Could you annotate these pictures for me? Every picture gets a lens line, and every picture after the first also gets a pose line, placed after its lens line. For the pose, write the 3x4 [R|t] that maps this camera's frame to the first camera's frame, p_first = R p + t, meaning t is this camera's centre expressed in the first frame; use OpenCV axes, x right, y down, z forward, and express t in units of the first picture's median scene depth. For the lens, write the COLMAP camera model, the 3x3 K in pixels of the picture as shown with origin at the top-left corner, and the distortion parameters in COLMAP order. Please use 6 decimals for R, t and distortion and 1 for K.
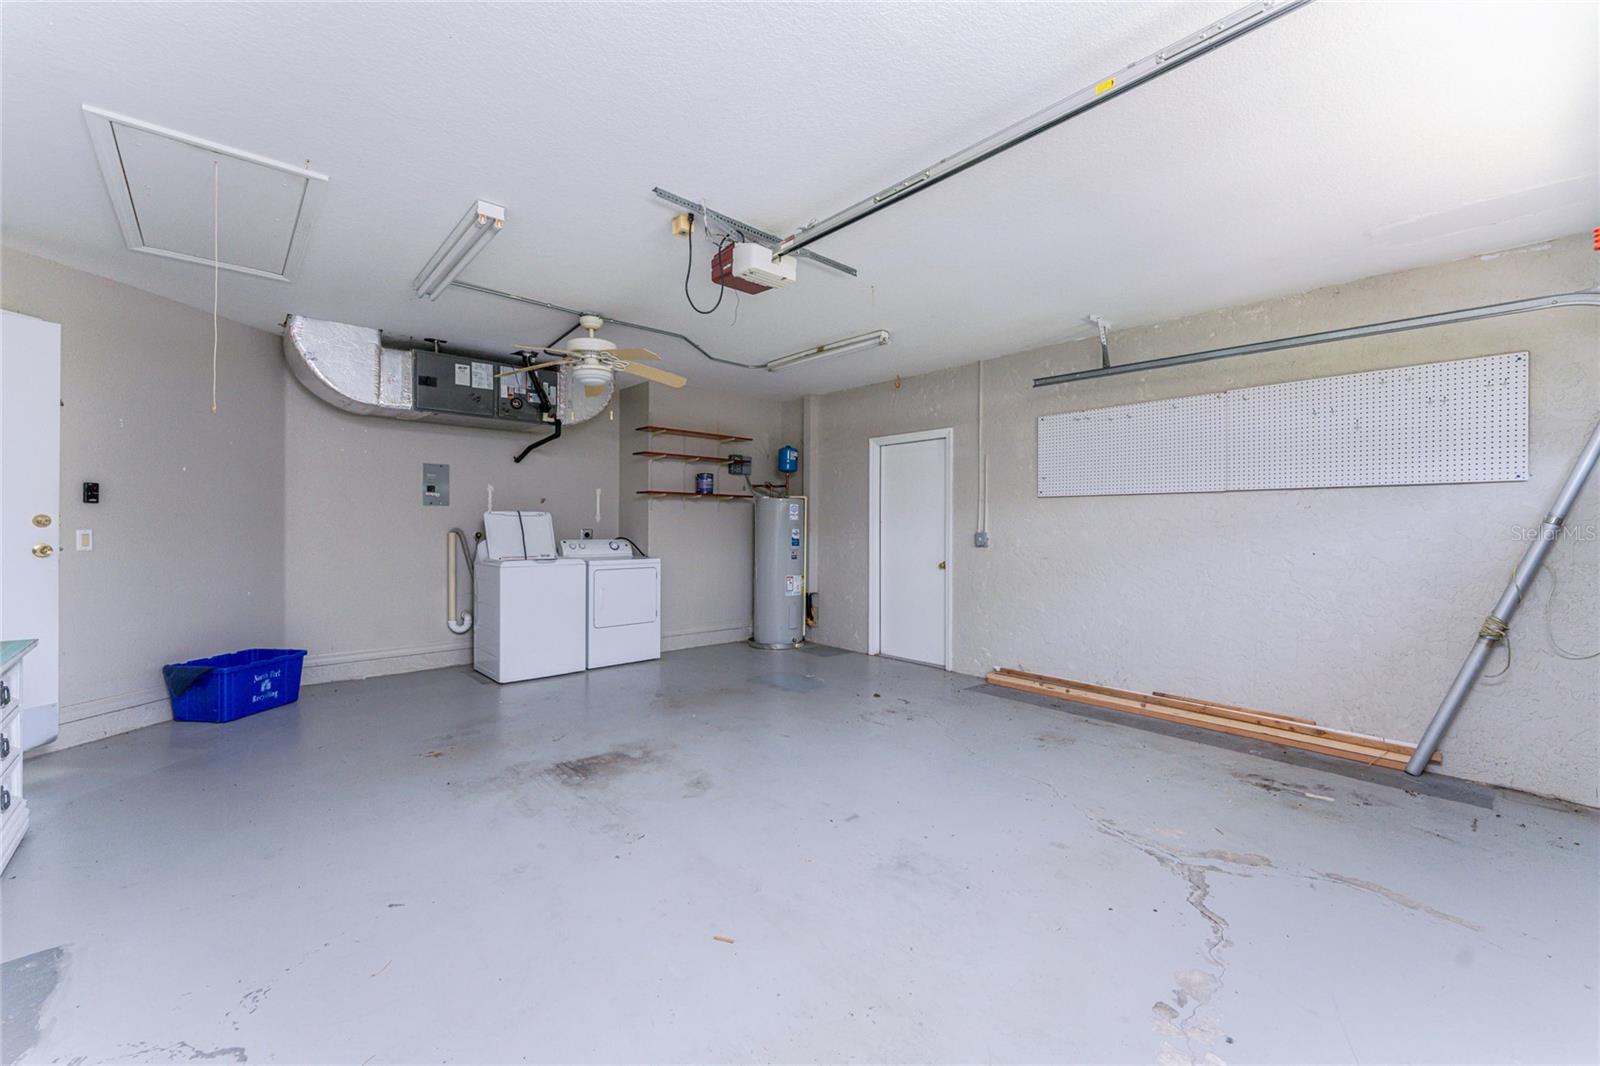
lens RADIAL K [[660.4, 0, 794.2], [0, 660.4, 528.9], [0, 0, 1]] dist [-0.000564, -0.000015]
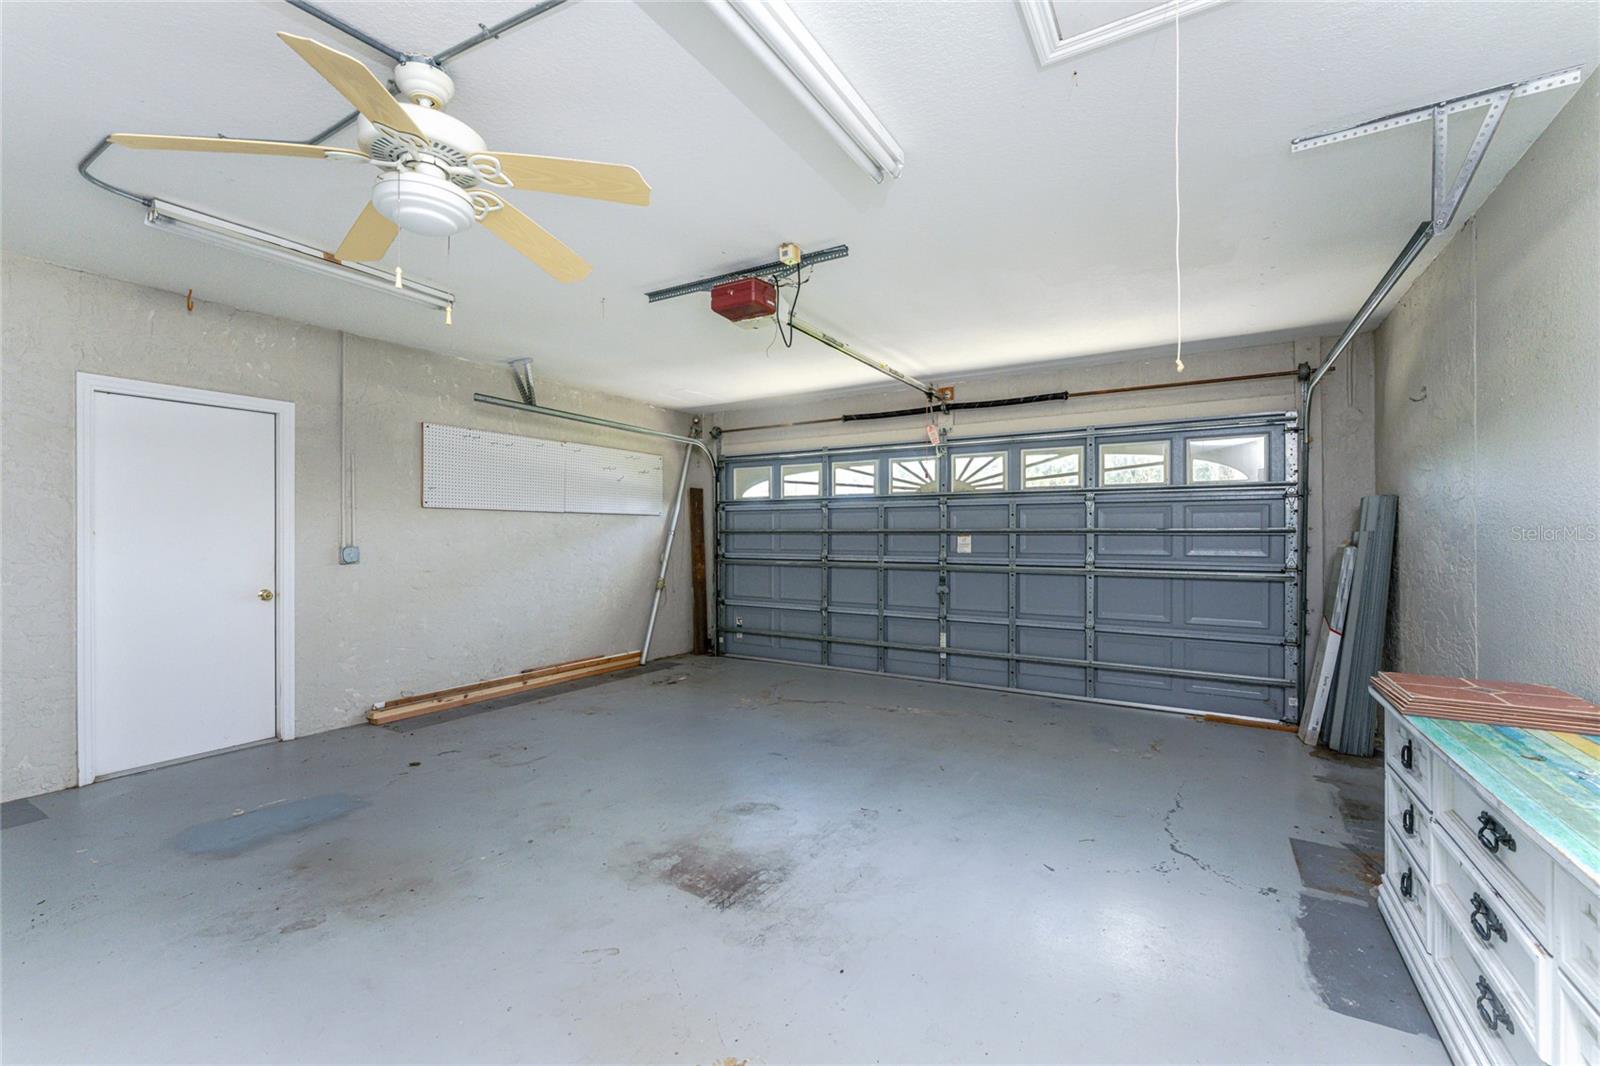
lens RADIAL K [[660.4, 0, 794.2], [0, 660.4, 528.9], [0, 0, 1]] dist [-0.000564, -0.000015]
pose [[-0.295760, 0.001879, 0.955260, -0.614408], [0.001341, 0.999998, -0.001552, -0.012556], [-0.955261, 0.000822, -0.295762, 0.686206]]
